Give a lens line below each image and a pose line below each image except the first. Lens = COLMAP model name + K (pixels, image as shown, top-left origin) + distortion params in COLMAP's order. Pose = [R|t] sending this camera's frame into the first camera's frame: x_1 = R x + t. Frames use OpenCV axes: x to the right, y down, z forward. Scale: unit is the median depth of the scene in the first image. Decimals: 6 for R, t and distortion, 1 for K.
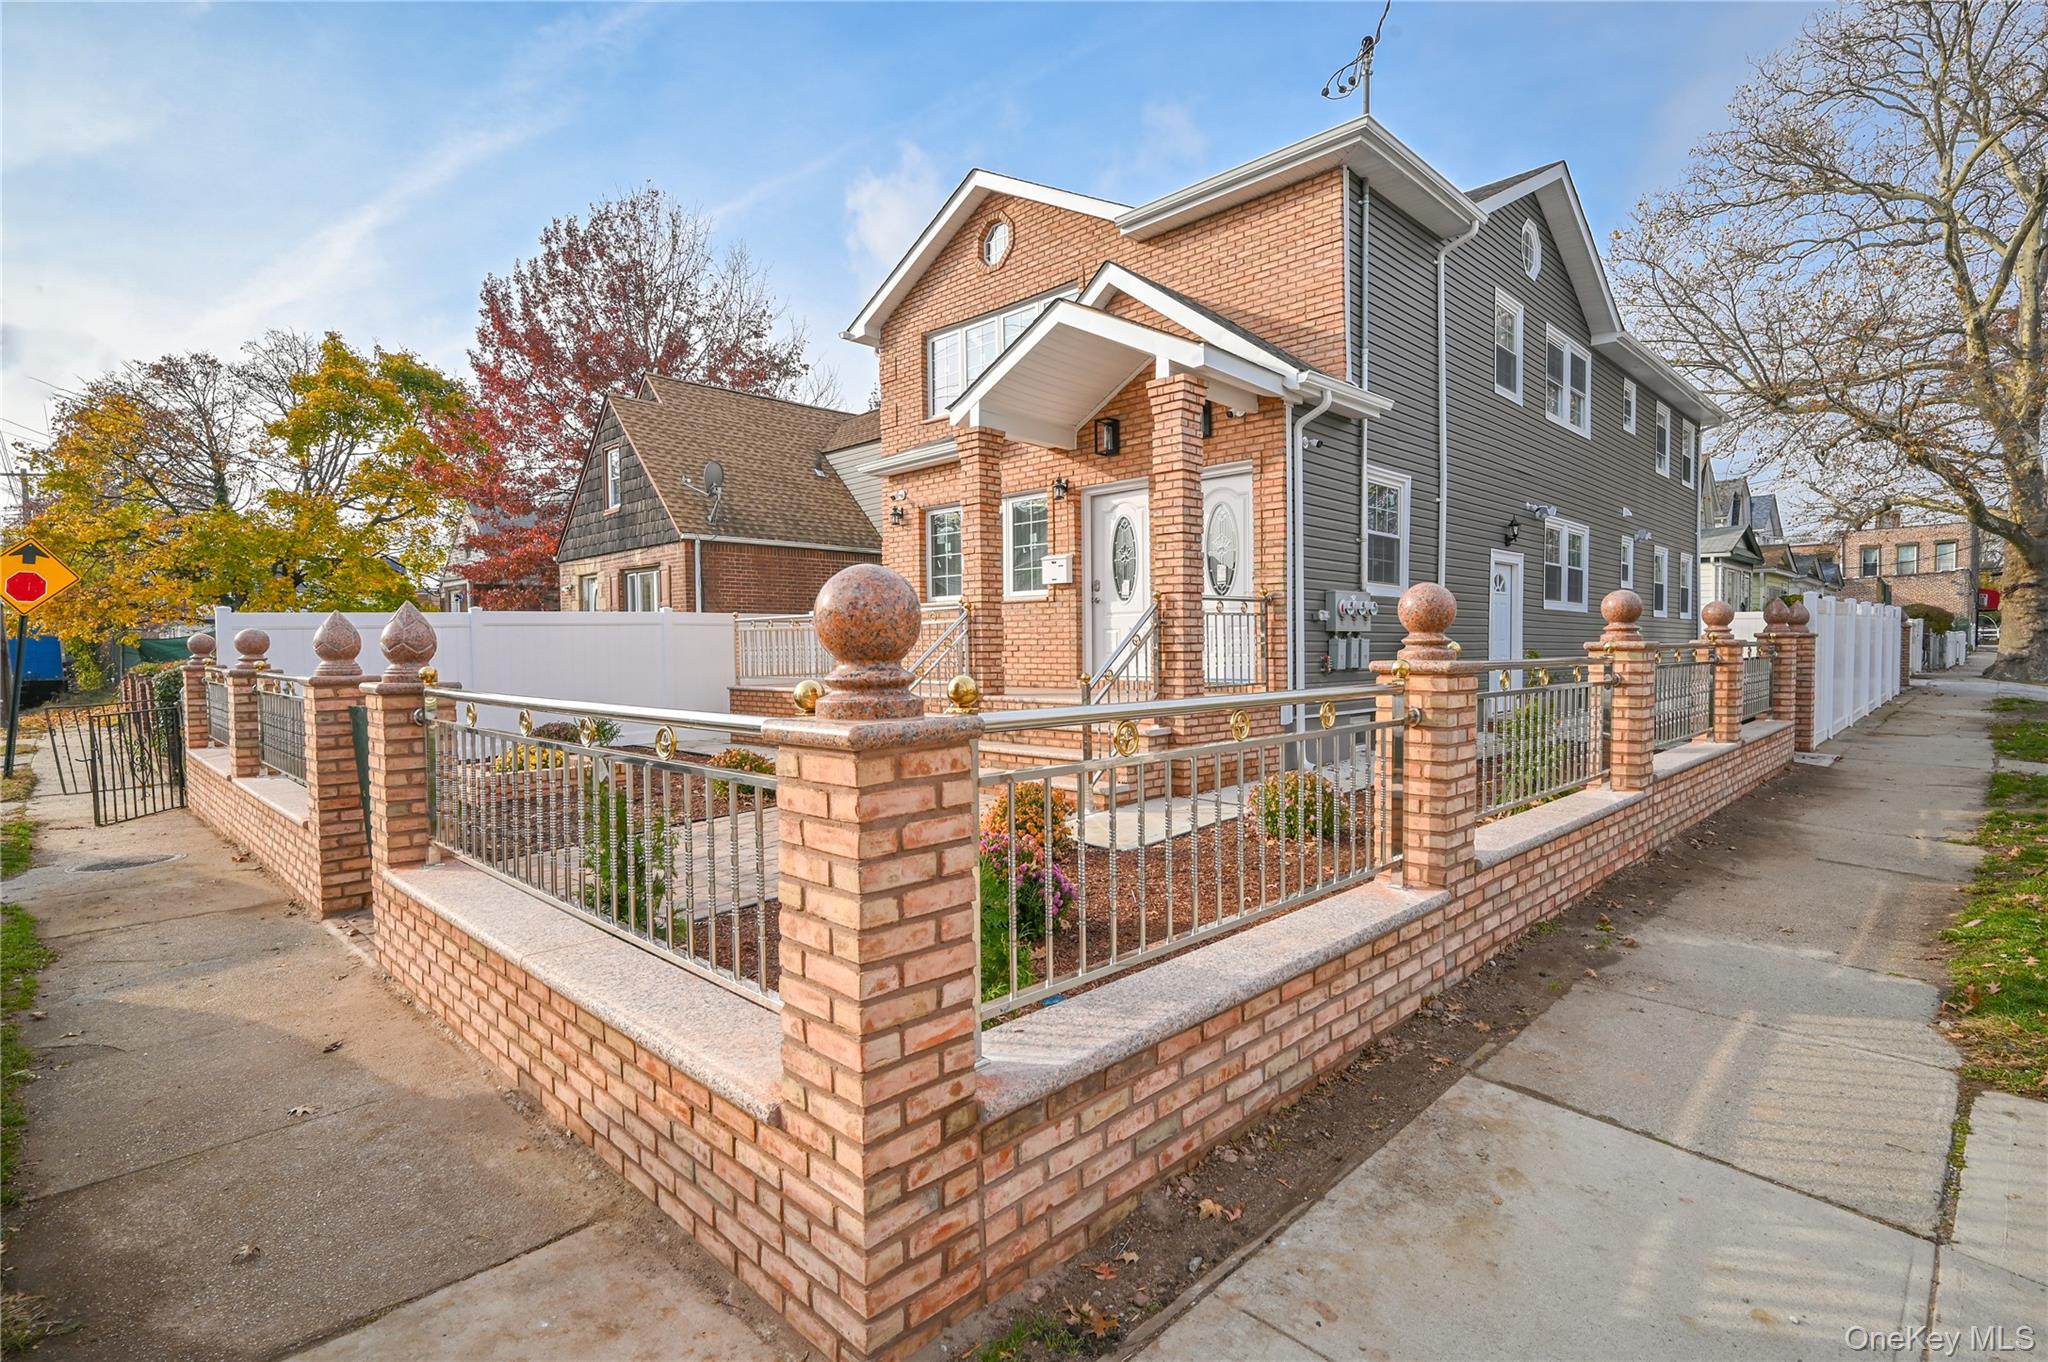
lens RADIAL K [[991.7, 0, 1024.0], [0, 991.7, 681.0], [0, 0, 1]] dist [0.000380, 0.000348]
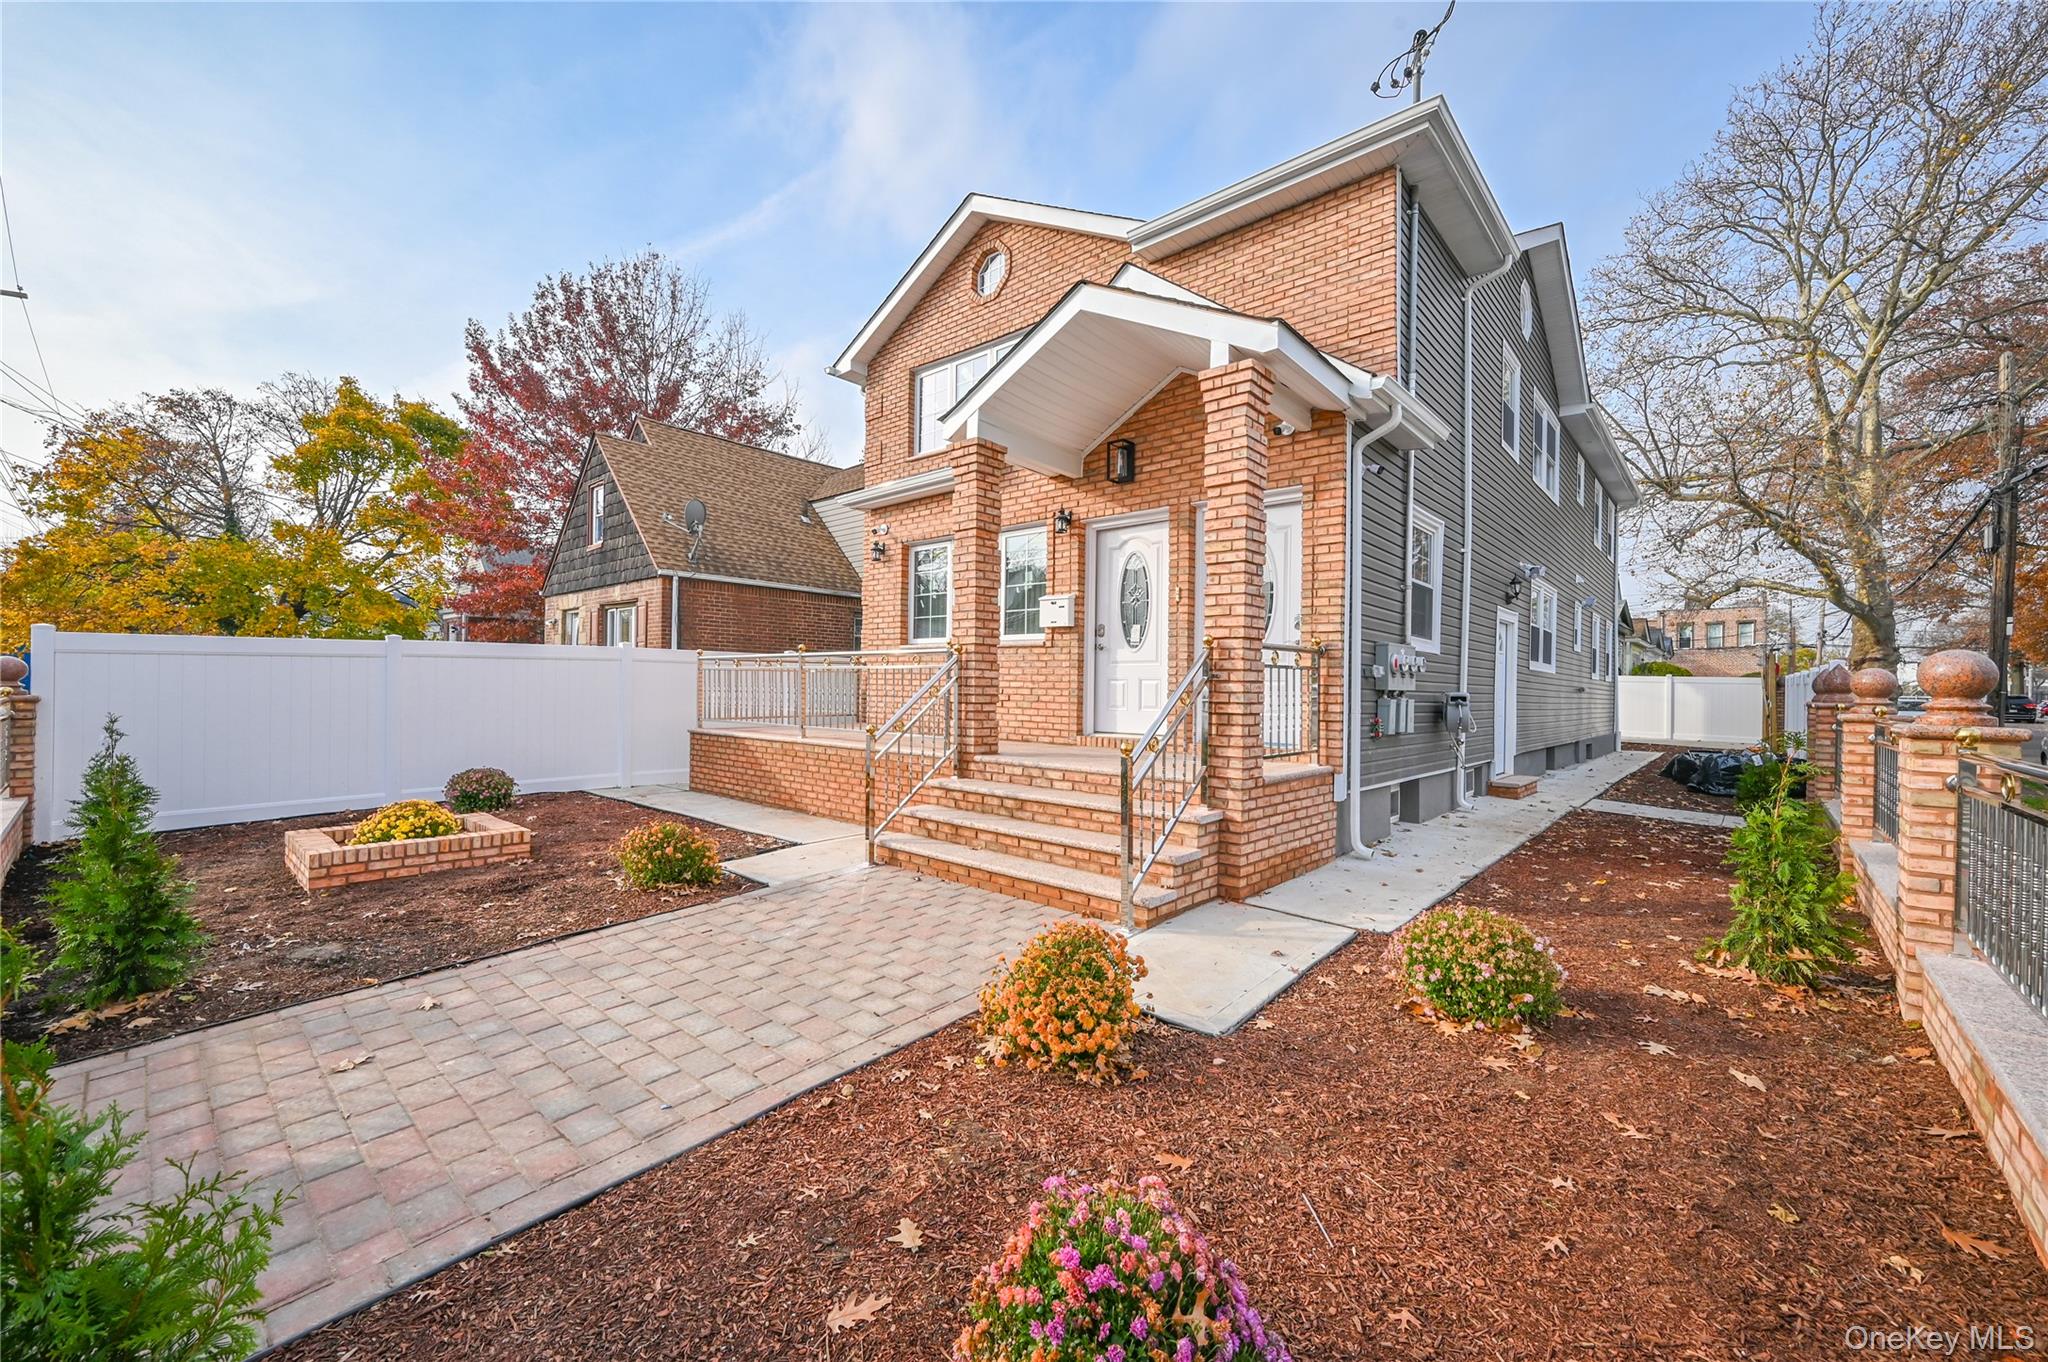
lens RADIAL K [[807.4, 0, 1024.0], [0, 807.4, 681.0], [0, 0, 1]] dist [0.000256, 0.000015]
pose [[0.998222, 0.026471, 0.053398, -0.028593], [-0.024195, 0.998790, -0.042824, -0.015542], [-0.054467, 0.041456, 0.997655, 0.242787]]
